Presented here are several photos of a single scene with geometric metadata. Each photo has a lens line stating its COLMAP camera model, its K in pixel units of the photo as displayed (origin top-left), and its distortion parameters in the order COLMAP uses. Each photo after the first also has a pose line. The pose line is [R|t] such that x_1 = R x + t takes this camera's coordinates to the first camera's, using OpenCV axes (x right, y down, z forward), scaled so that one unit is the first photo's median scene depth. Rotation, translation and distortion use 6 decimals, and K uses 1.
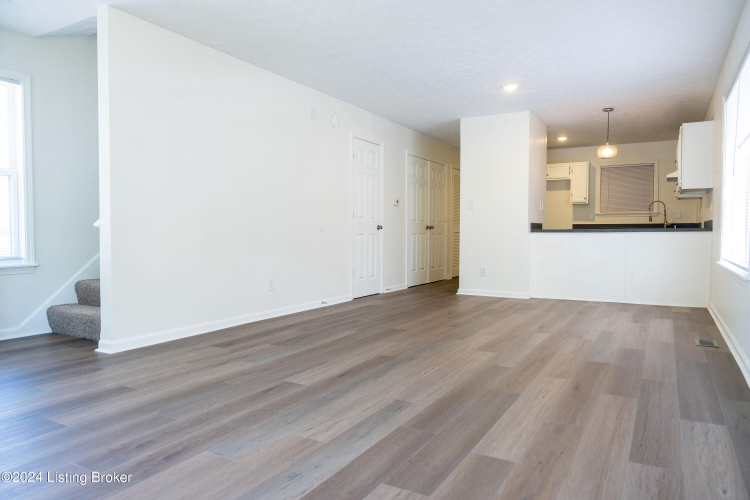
lens RADIAL K [[500.2, 0, 375.0], [0, 500.2, 250.0], [0, 0, 1]] dist [-0.000182, -0.004418]
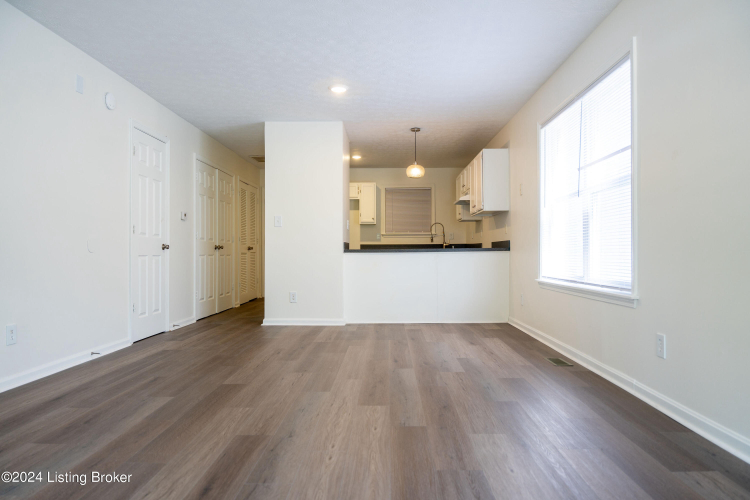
lens RADIAL K [[500.2, 0, 375.0], [0, 500.2, 250.0], [0, 0, 1]] dist [-0.000182, -0.004418]
pose [[0.879895, -0.001152, 0.475167, -0.127612], [0.021003, 0.999114, -0.036470, -0.008740], [-0.474704, 0.042069, 0.879140, 0.271045]]
